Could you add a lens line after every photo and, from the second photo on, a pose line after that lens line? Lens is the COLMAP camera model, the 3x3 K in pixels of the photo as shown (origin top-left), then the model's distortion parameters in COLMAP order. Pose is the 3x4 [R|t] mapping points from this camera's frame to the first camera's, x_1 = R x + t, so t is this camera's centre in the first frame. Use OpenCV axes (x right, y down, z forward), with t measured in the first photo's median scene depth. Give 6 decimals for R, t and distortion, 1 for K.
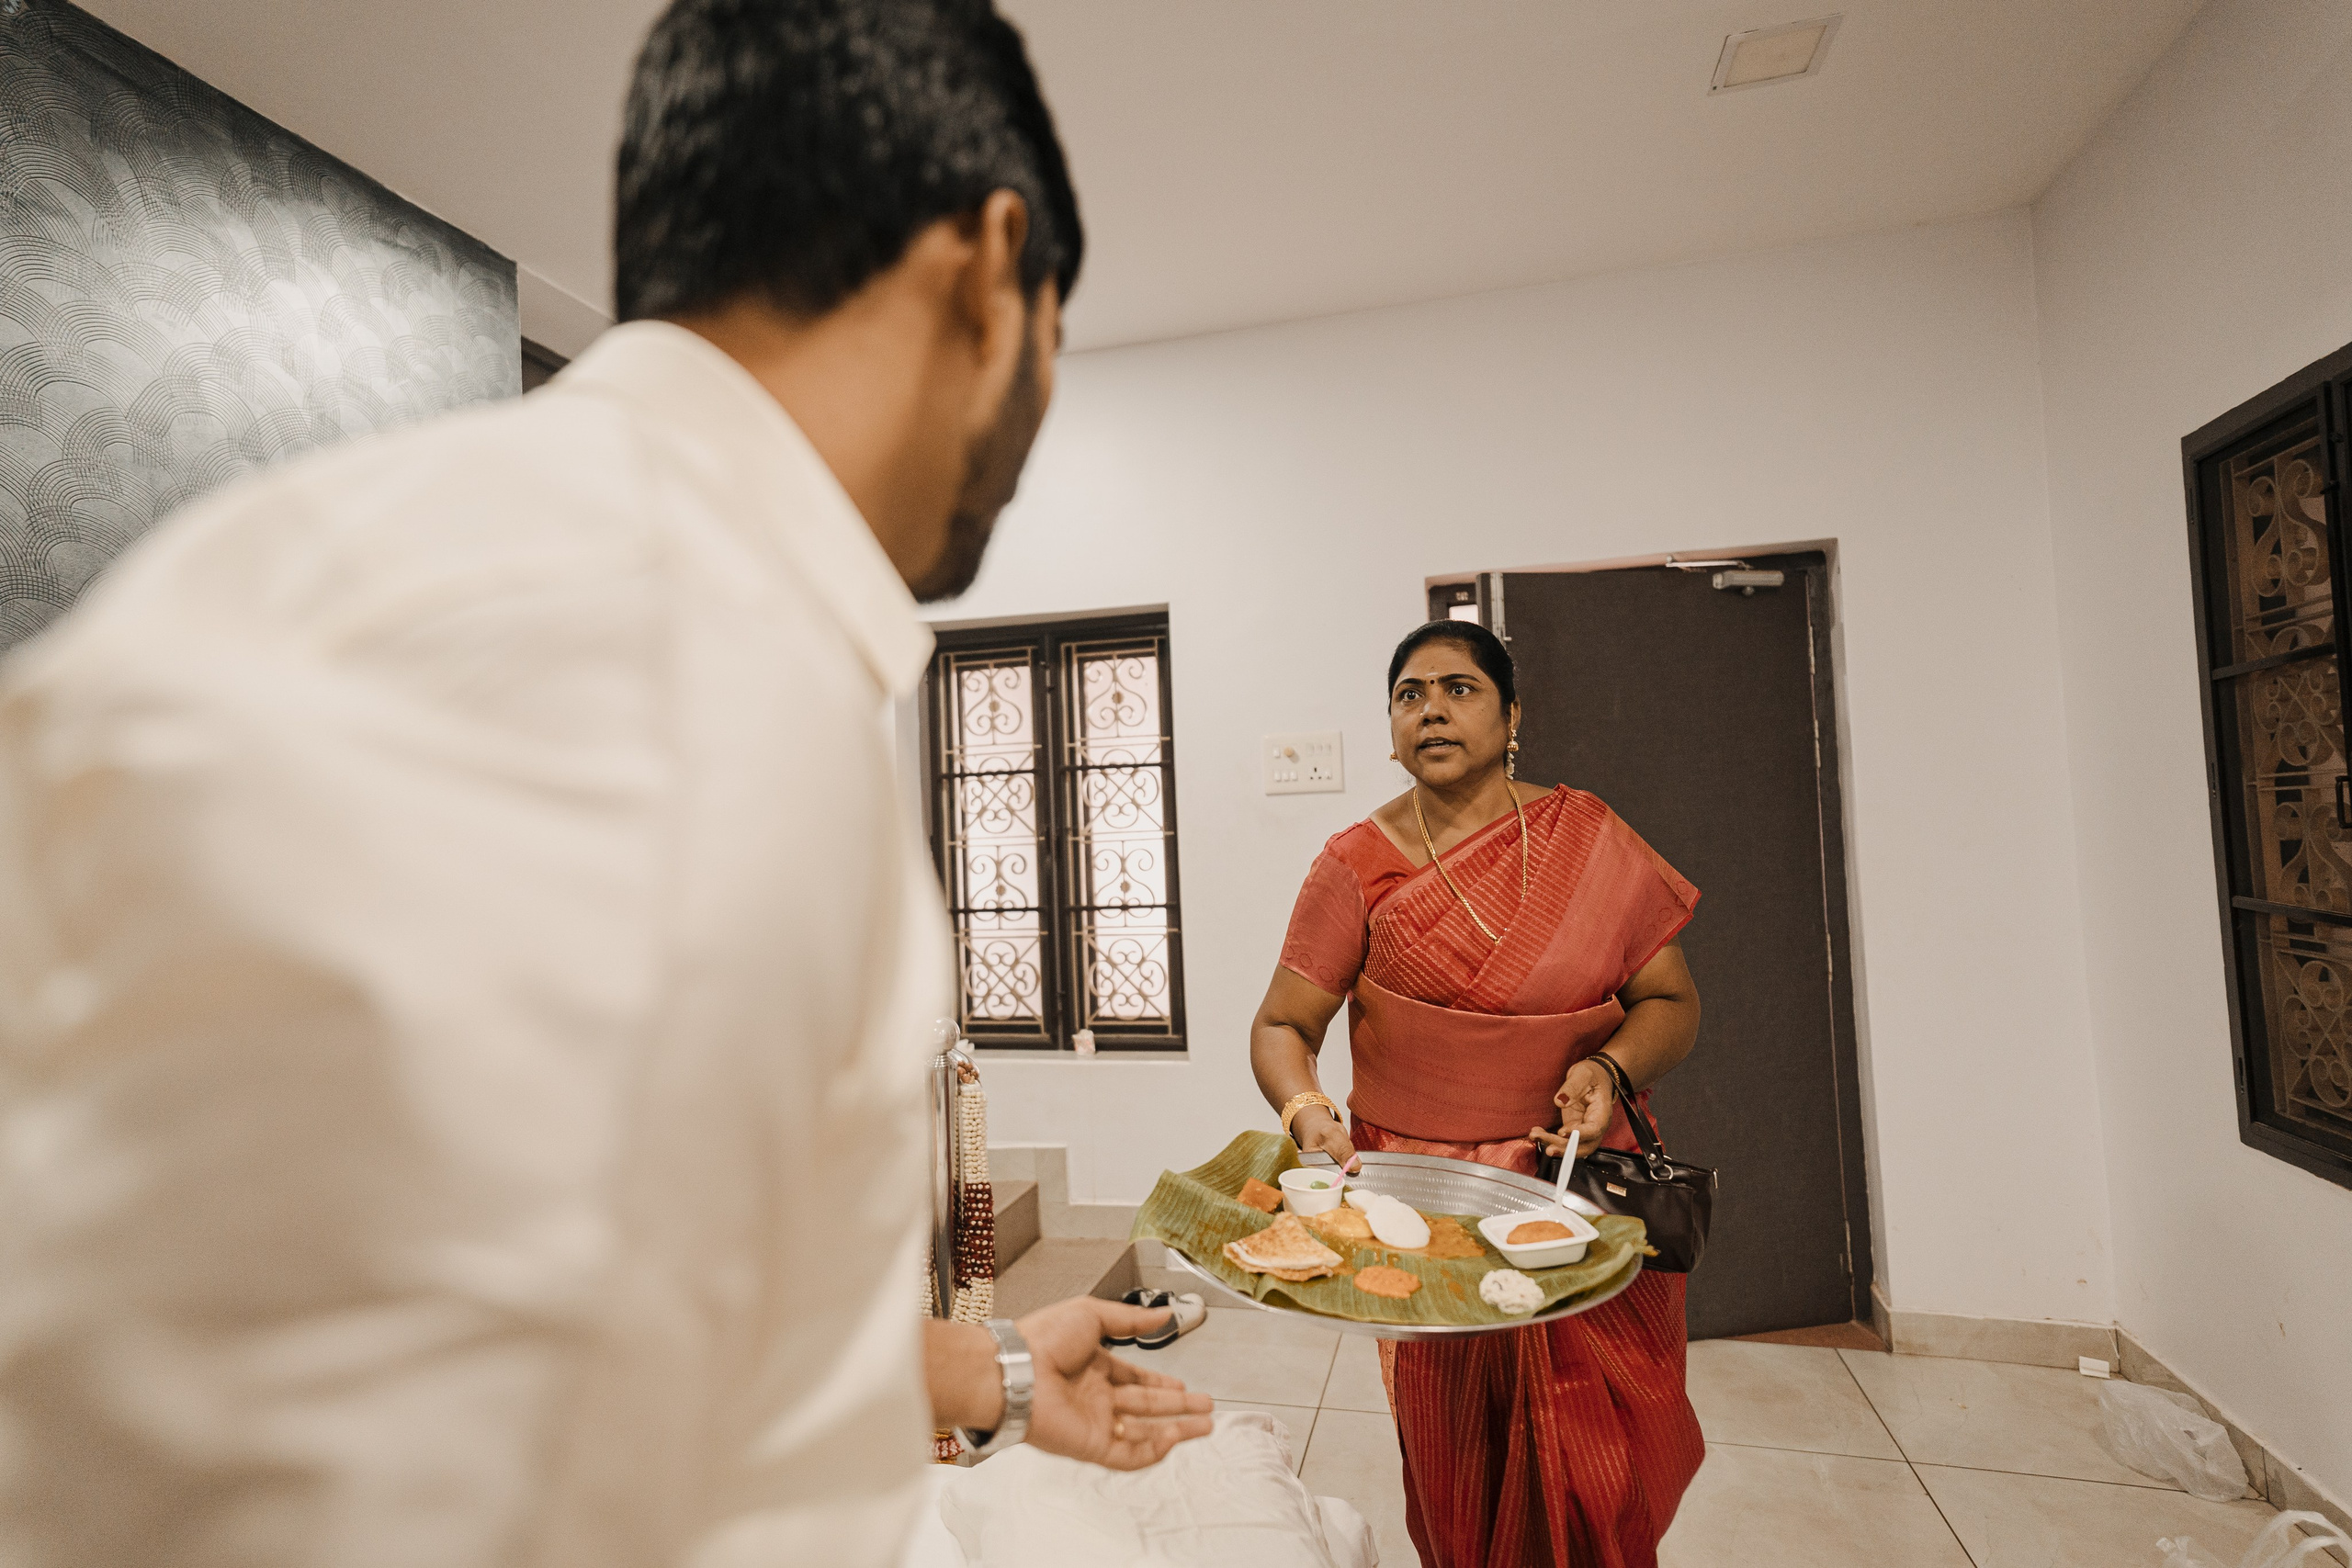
lens RADIAL K [[1260.2, 0, 1164.5], [0, 1260.2, 769.4], [0, 0, 1]] dist [0.027524, 0.008962]
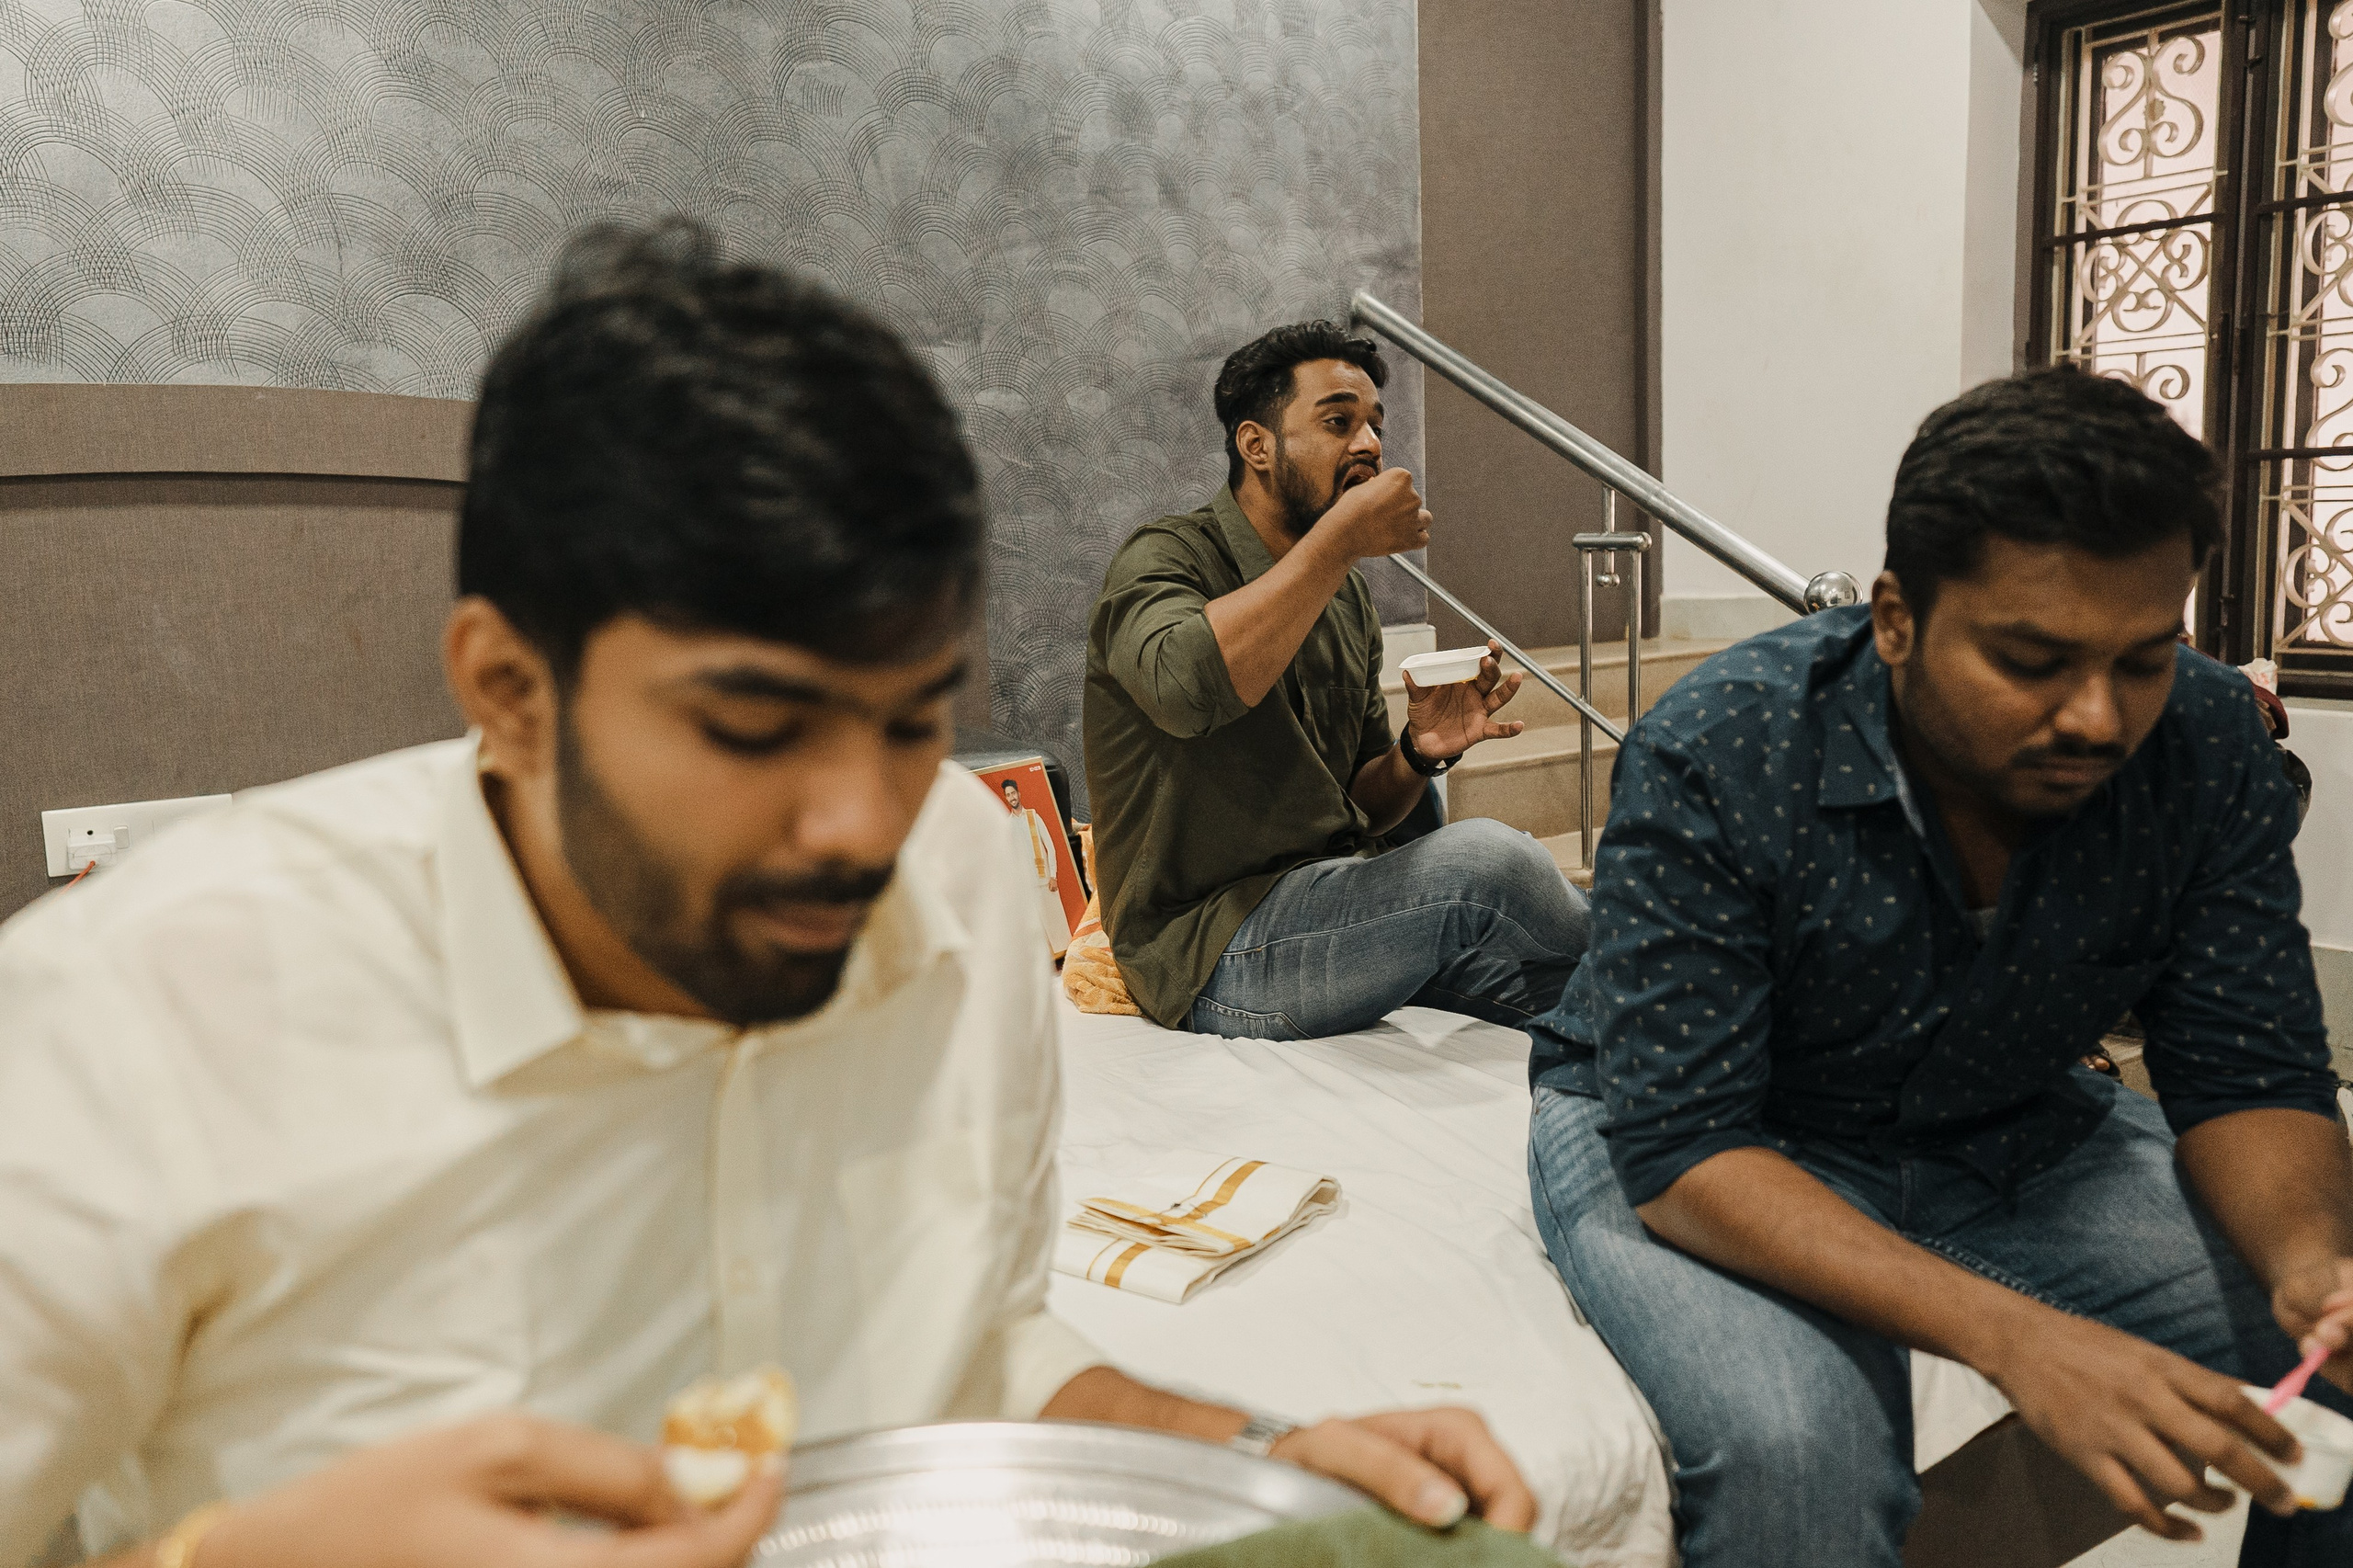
lens RADIAL K [[1952.6, 0, 1151.8], [0, 1952.6, 775.6], [0, 0, 1]] dist [0.034247, 0.001190]
pose [[0.729036, 0.108152, -0.675877, 0.185572], [0.046970, 0.977206, 0.207034, 0.041582], [0.682862, -0.182681, 0.707338, -0.028215]]
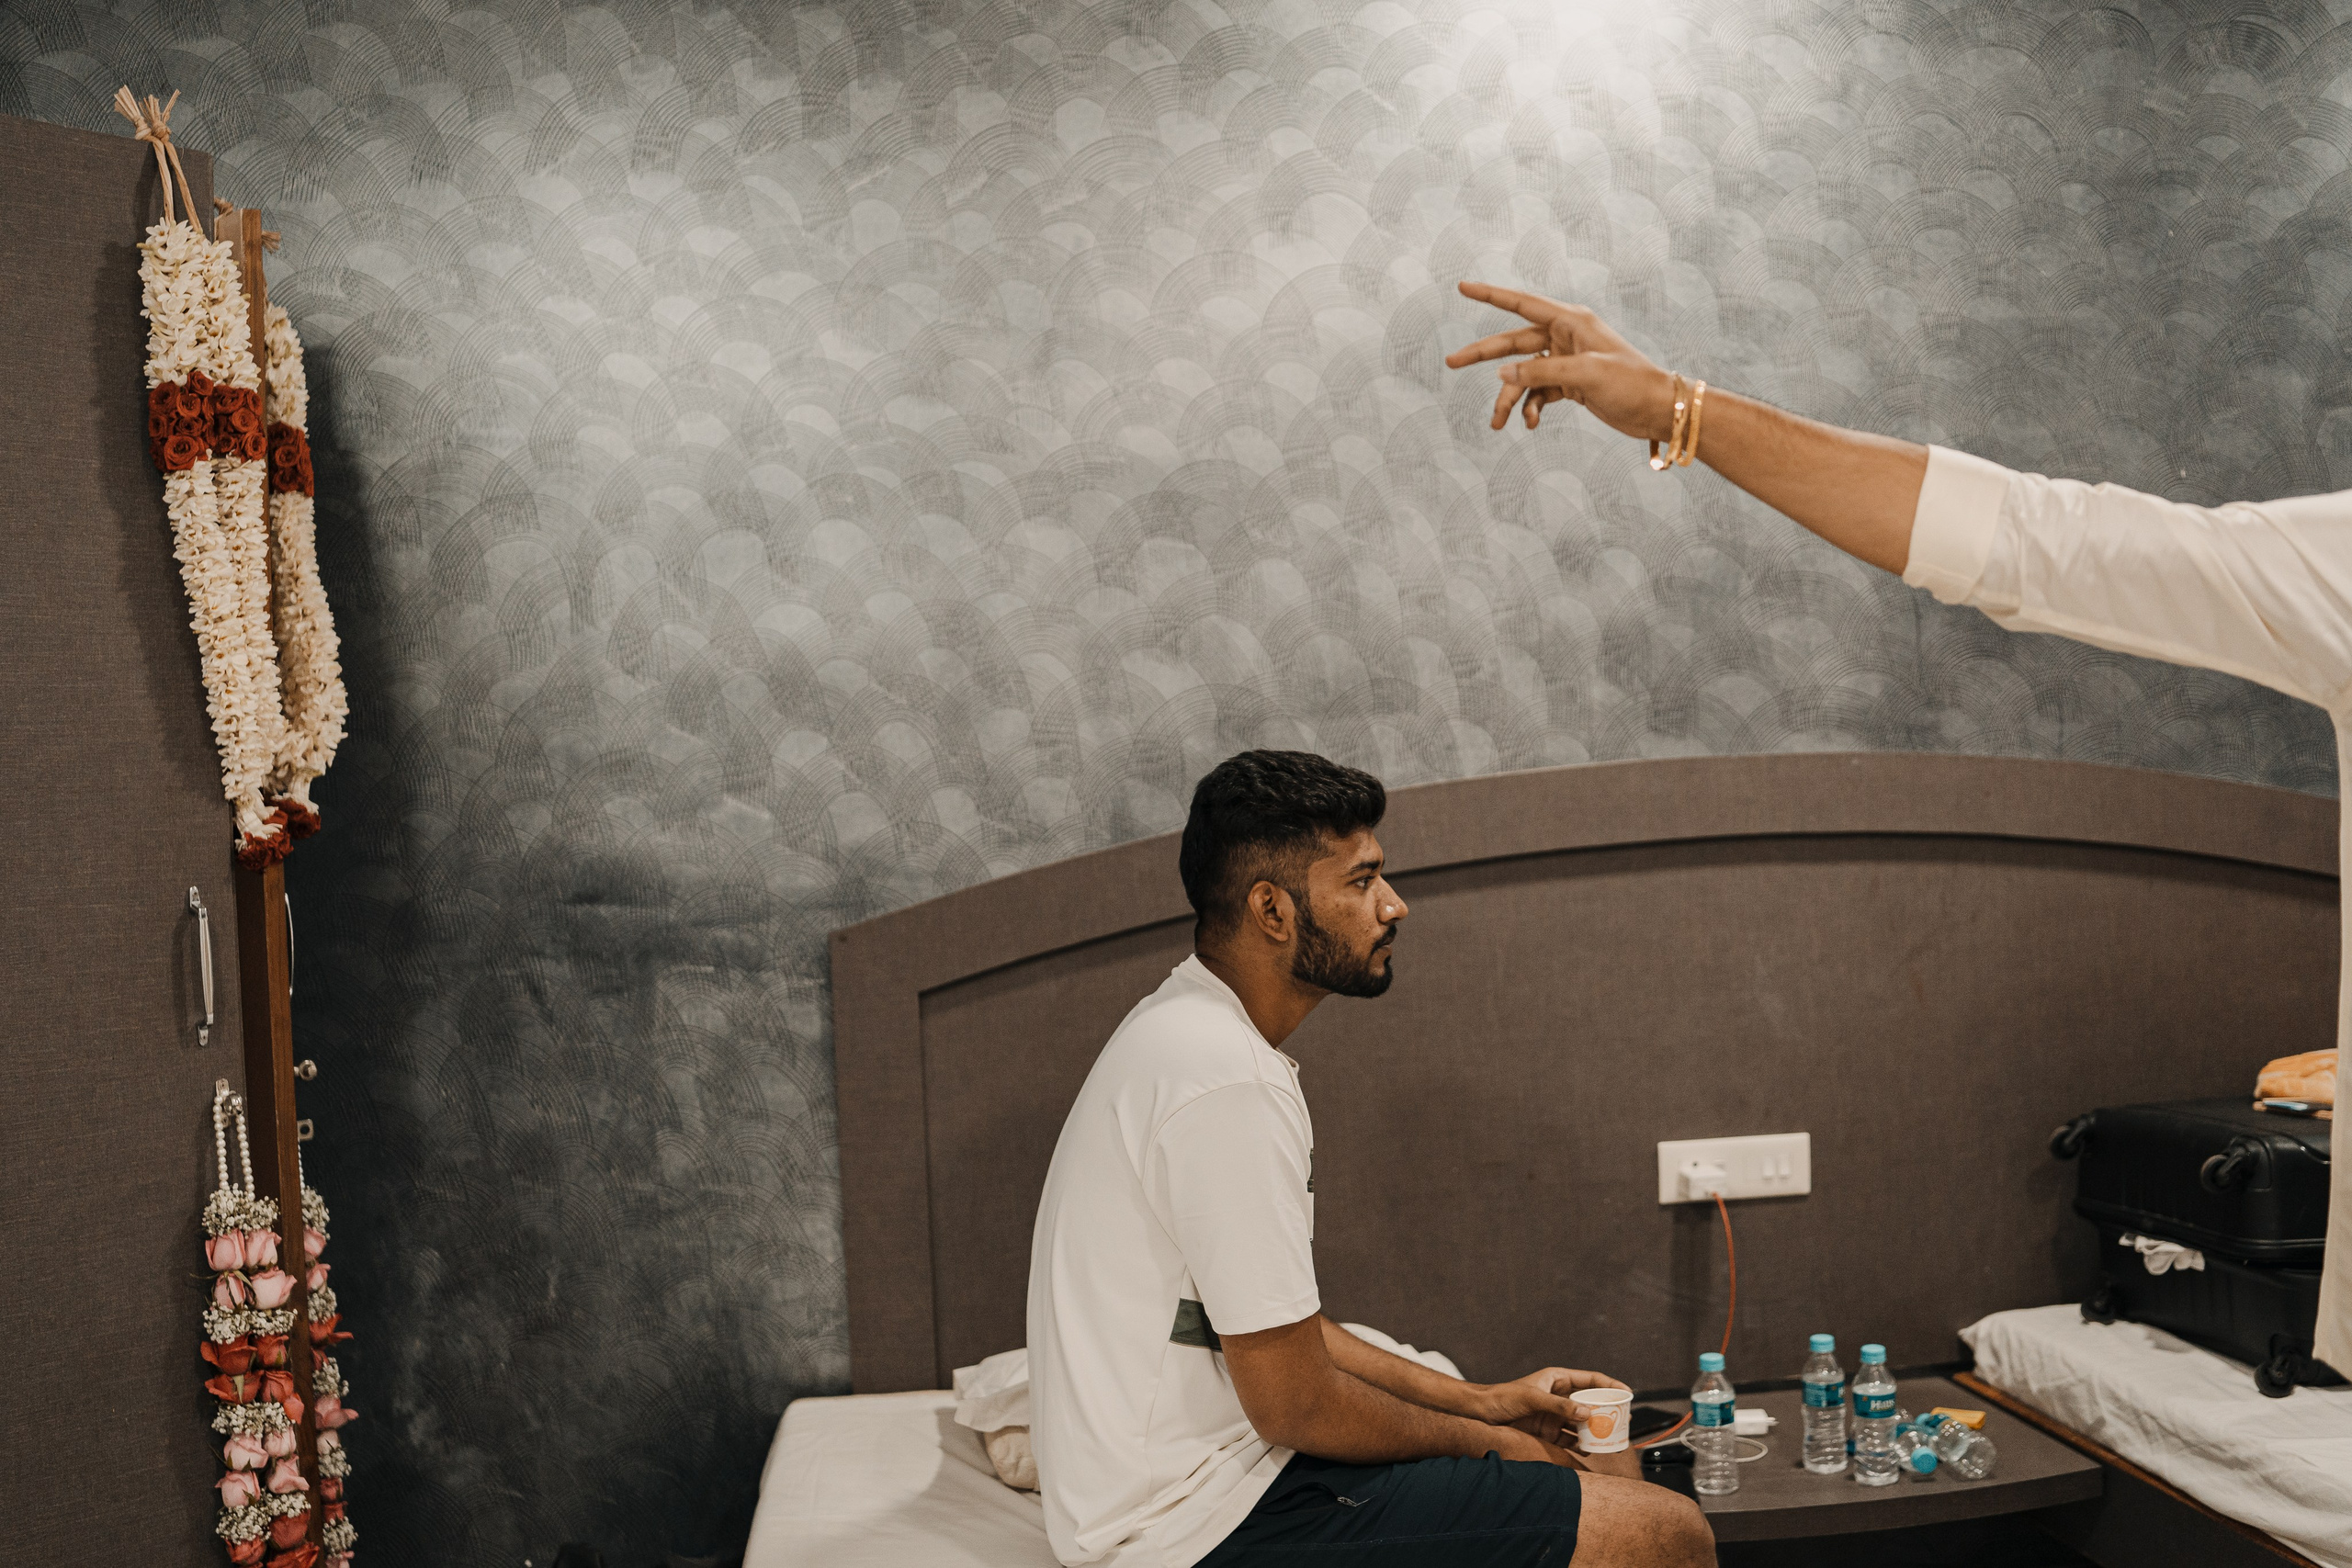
lens RADIAL K [[2259.0, 0, 1184.2], [0, 2259.0, 797.0], [0, 0, 1]] dist [-0.114853, 0.000000]
pose [[0.339188, 0.017998, -0.940547, 0.180923], [0.082659, 0.995380, 0.048857, -0.005679], [0.937080, -0.094317, 0.336133, -0.235160]]
